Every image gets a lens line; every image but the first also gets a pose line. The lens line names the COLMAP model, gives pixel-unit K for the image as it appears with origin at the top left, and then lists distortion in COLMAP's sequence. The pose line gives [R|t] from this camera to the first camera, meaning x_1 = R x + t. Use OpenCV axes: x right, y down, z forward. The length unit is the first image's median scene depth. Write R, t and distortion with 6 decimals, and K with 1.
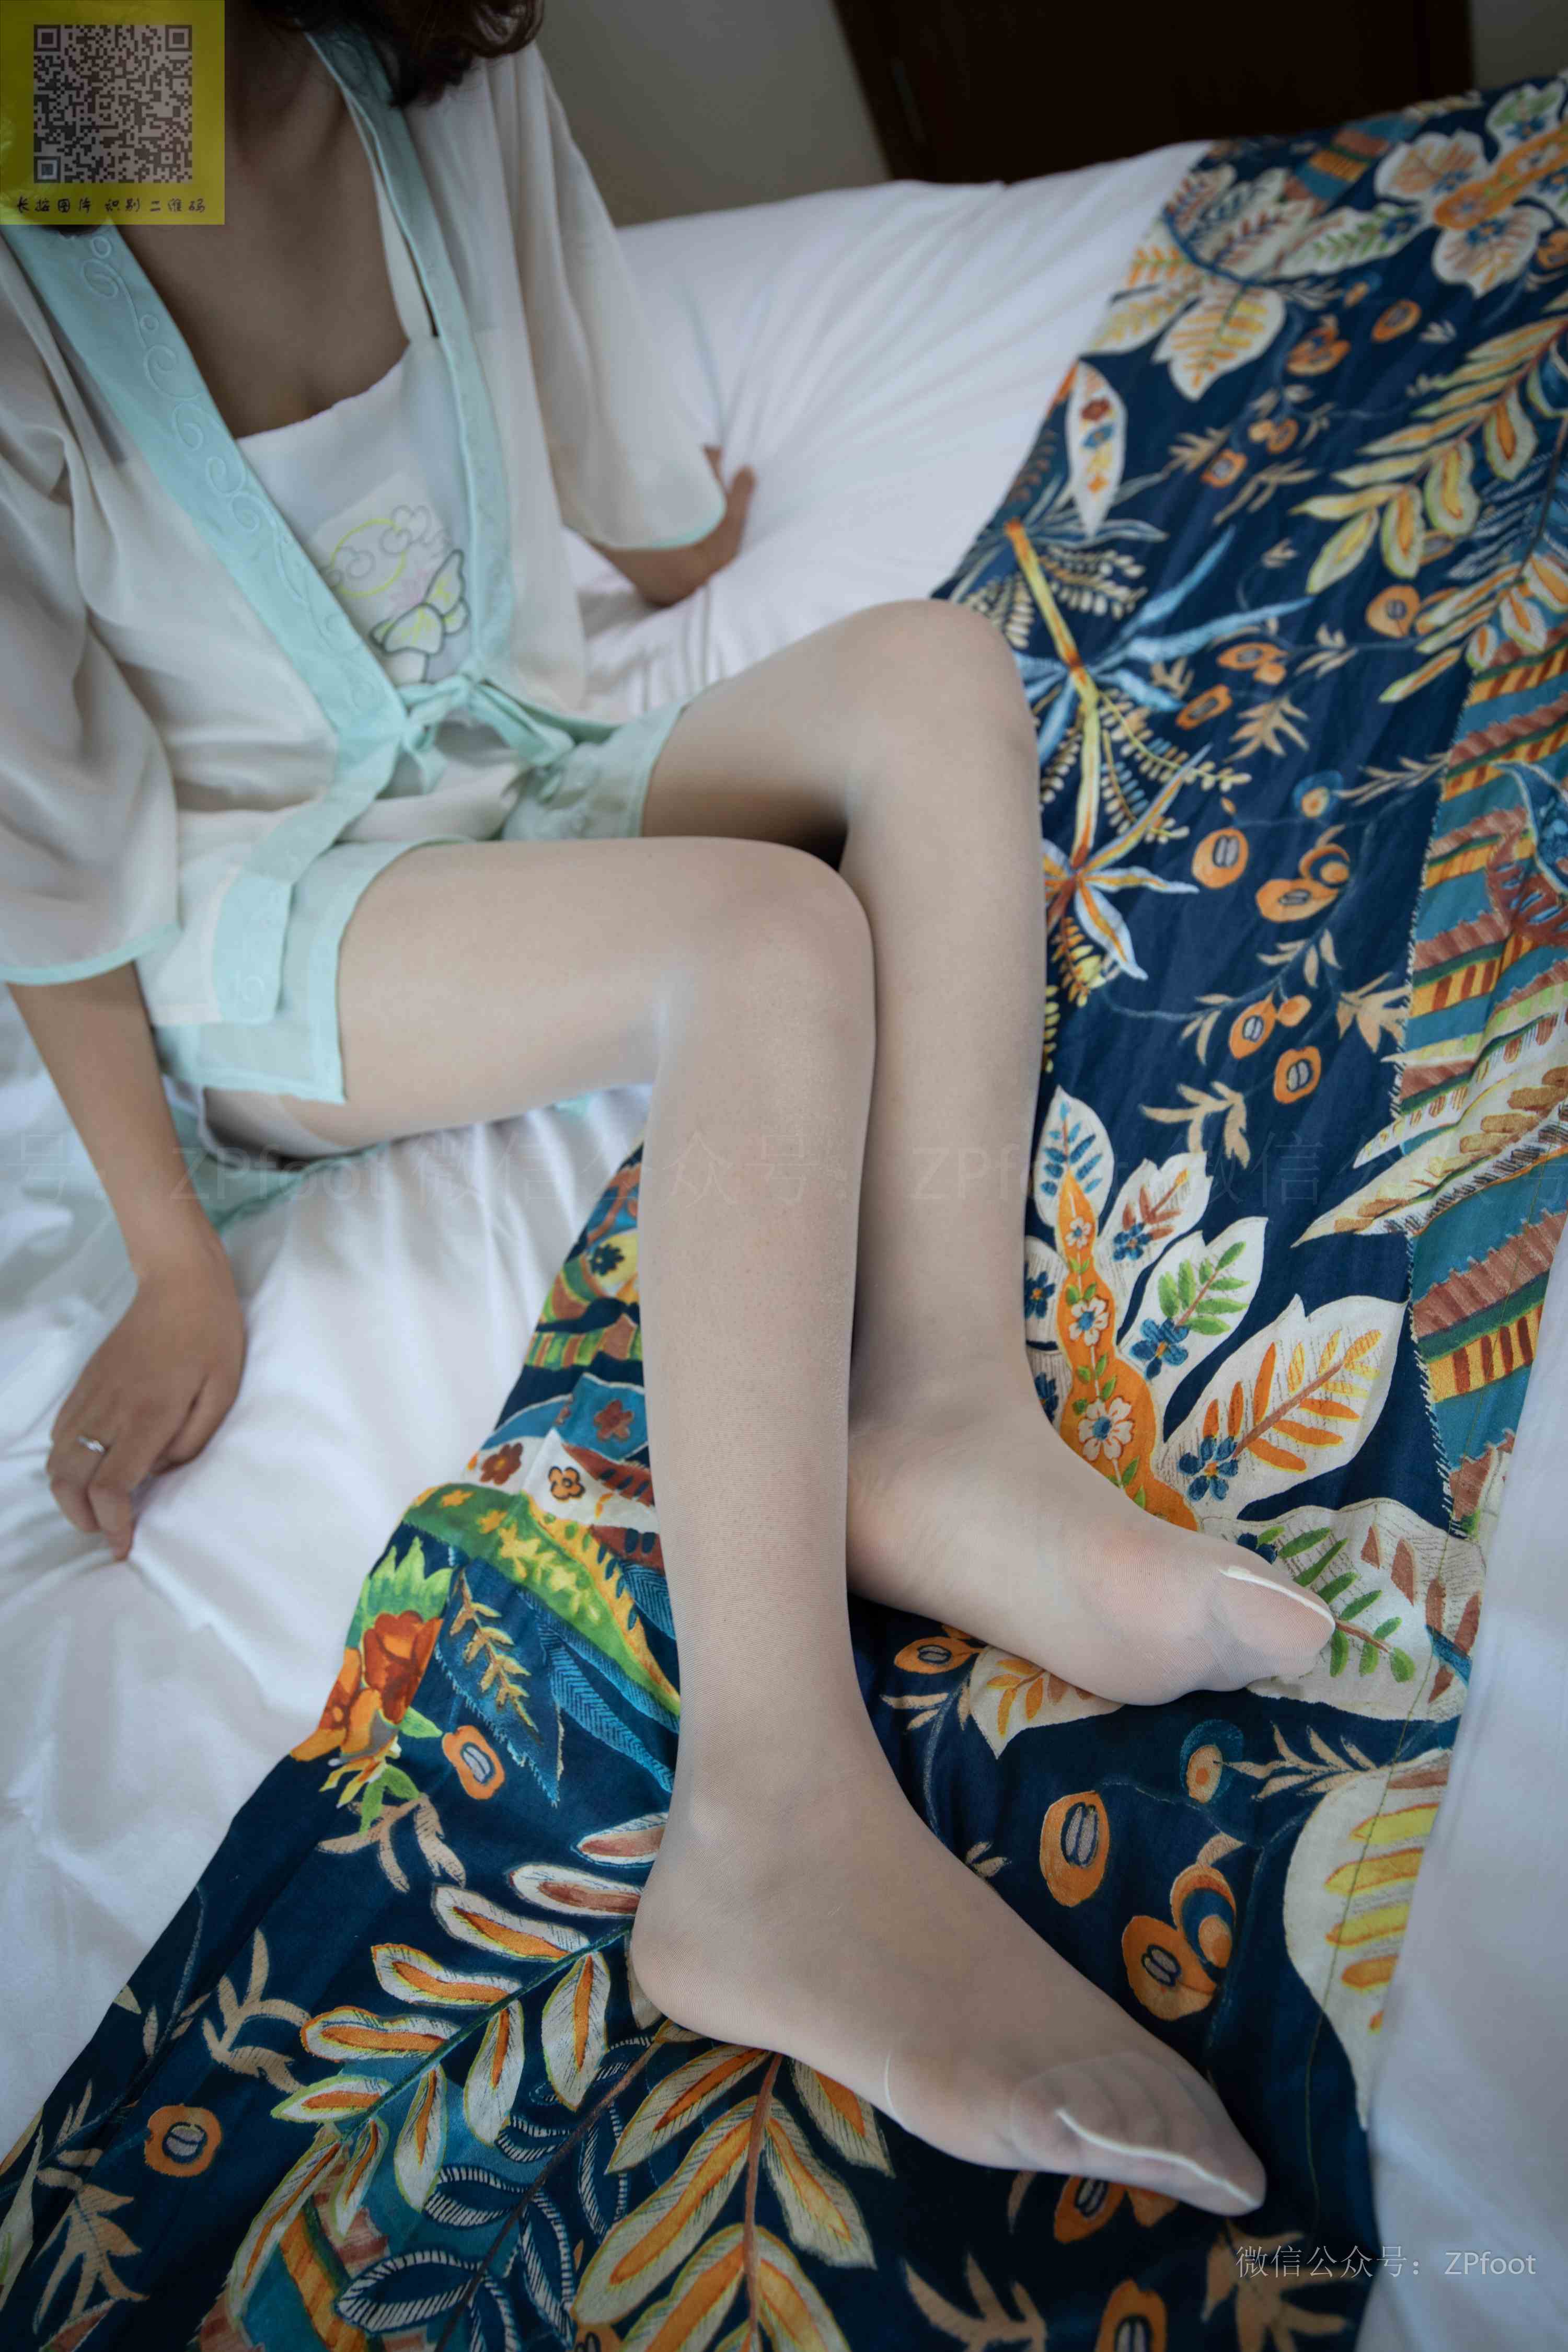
lens RADIAL K [[1576.4, 0, 778.6], [0, 1576.4, 1158.3], [0, 0, 1]] dist [-0.006911, 0.004087]
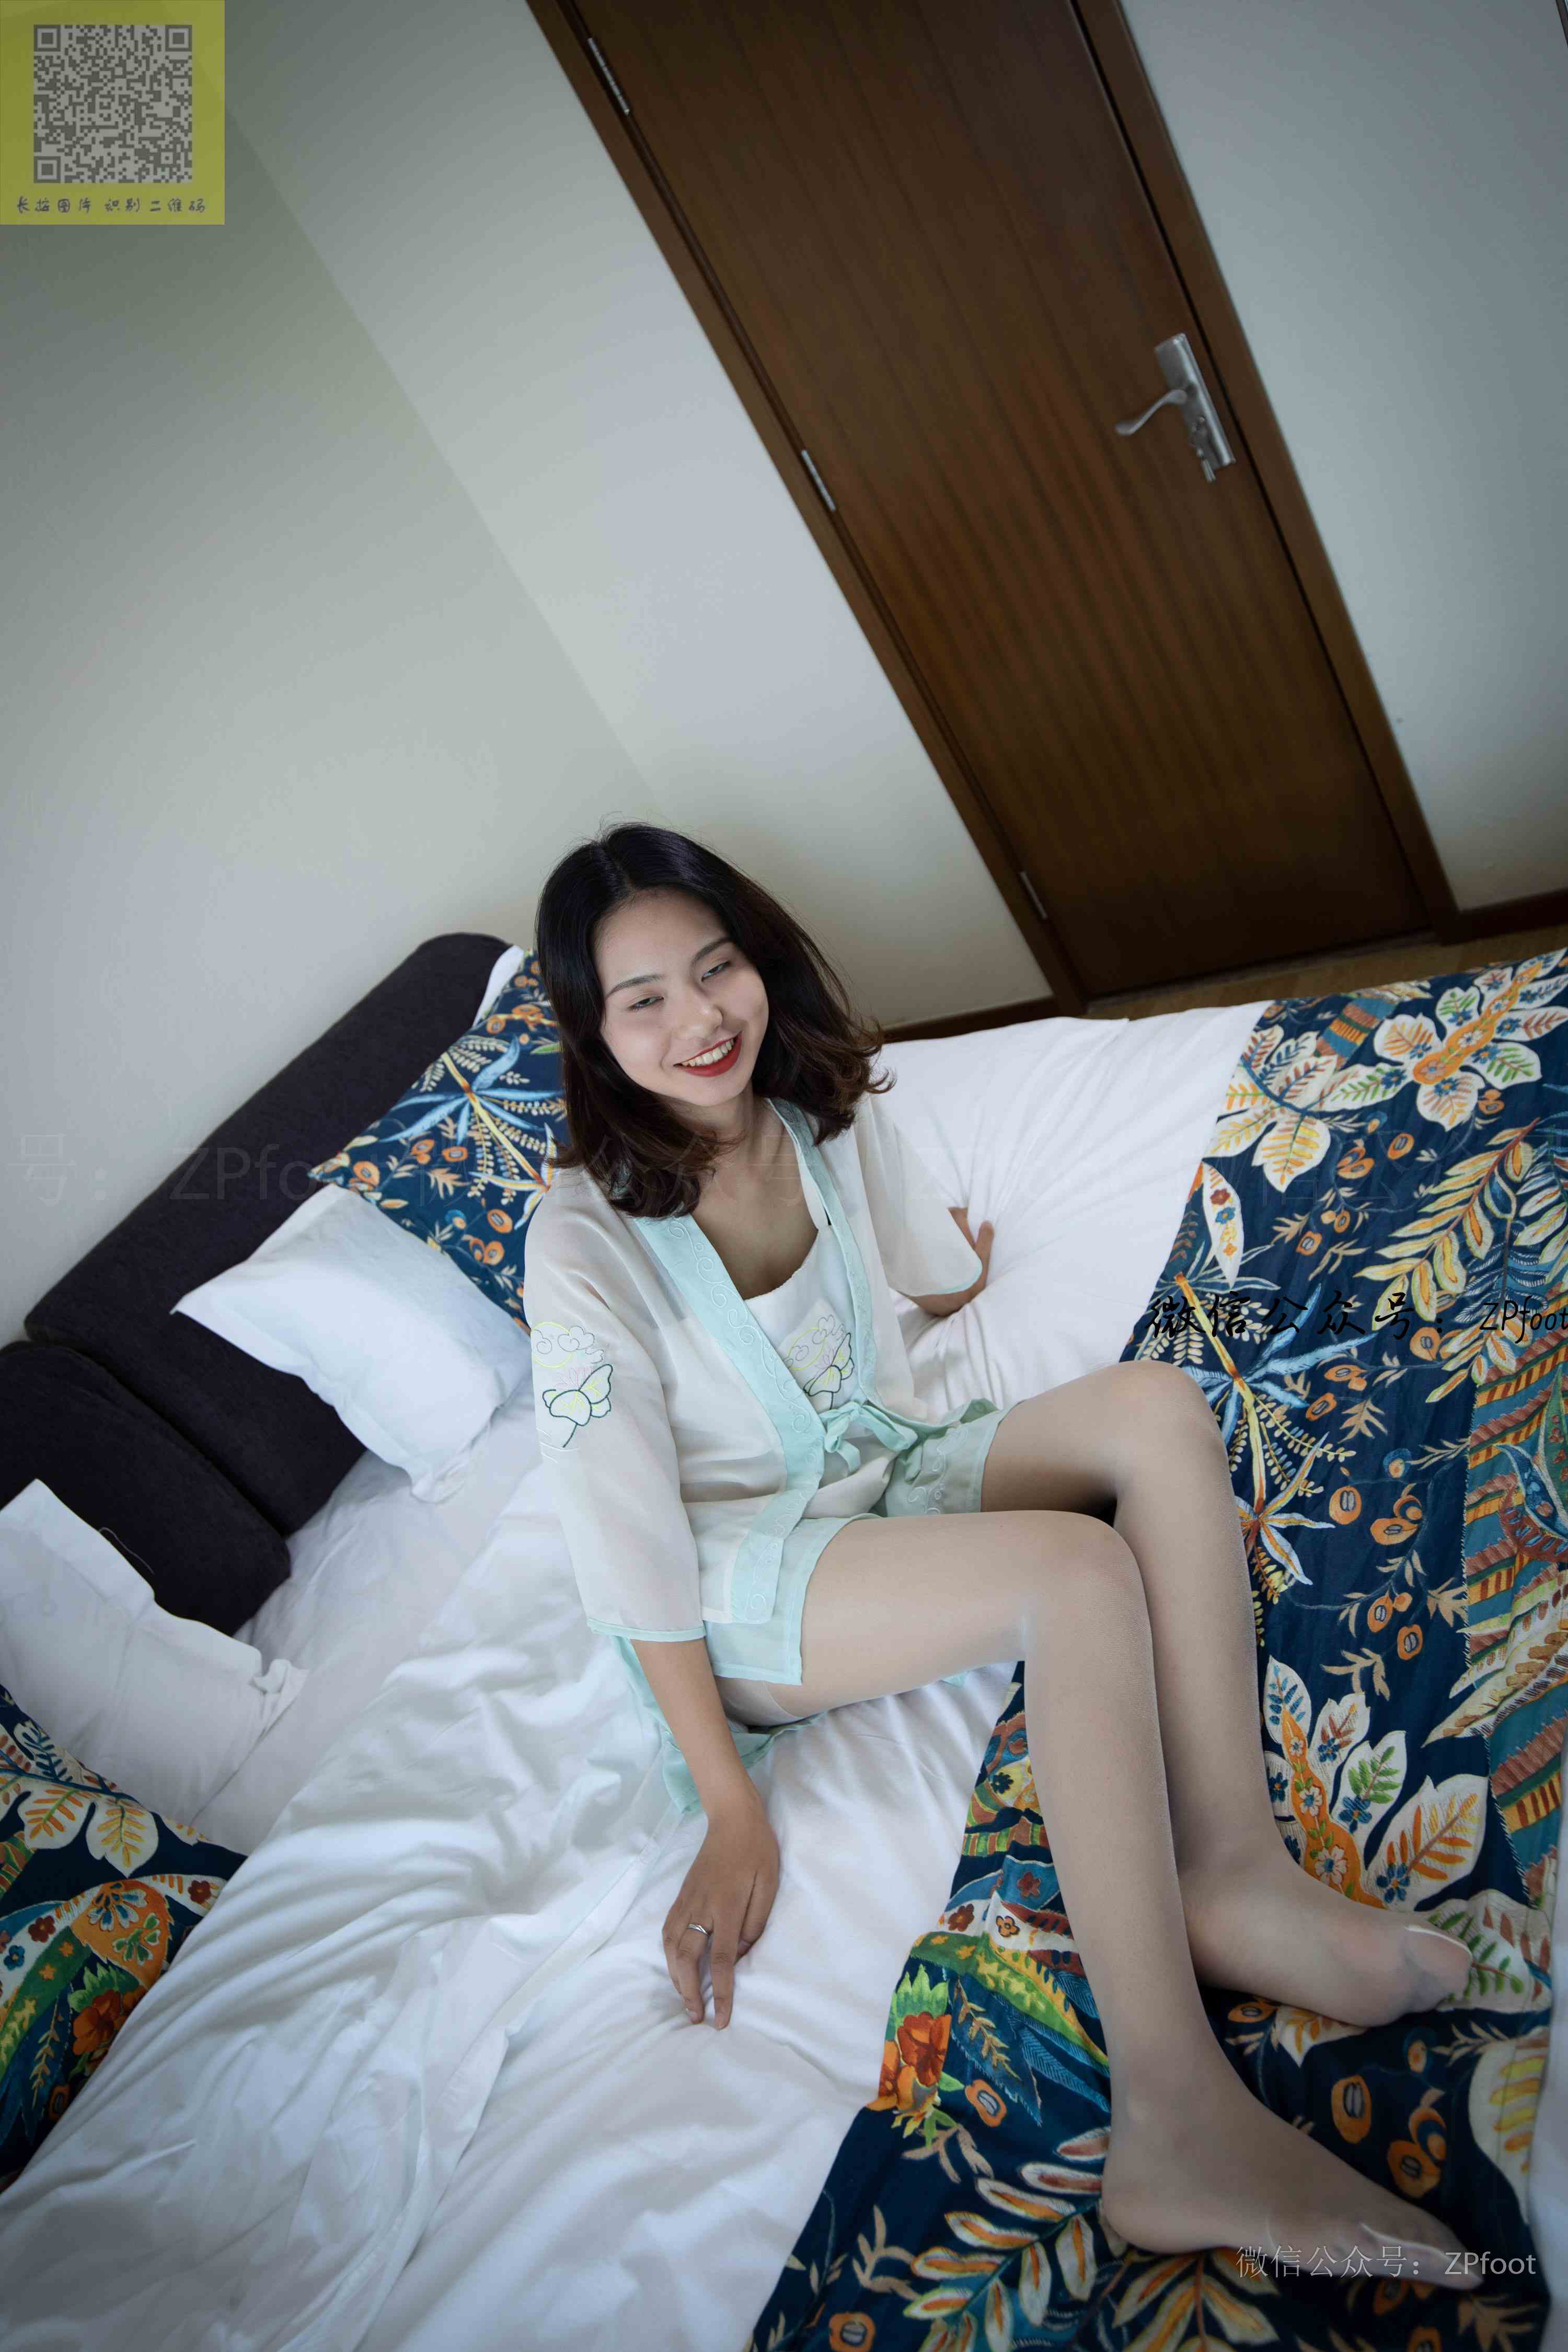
lens RADIAL K [[1576.4, 0, 778.6], [0, 1576.4, 1158.3], [0, 0, 1]] dist [-0.006911, 0.004087]
pose [[0.992710, -0.090617, -0.079470, -0.181976], [0.060270, 0.944212, -0.323777, -0.038301], [0.104376, 0.316627, 0.942790, -0.910370]]
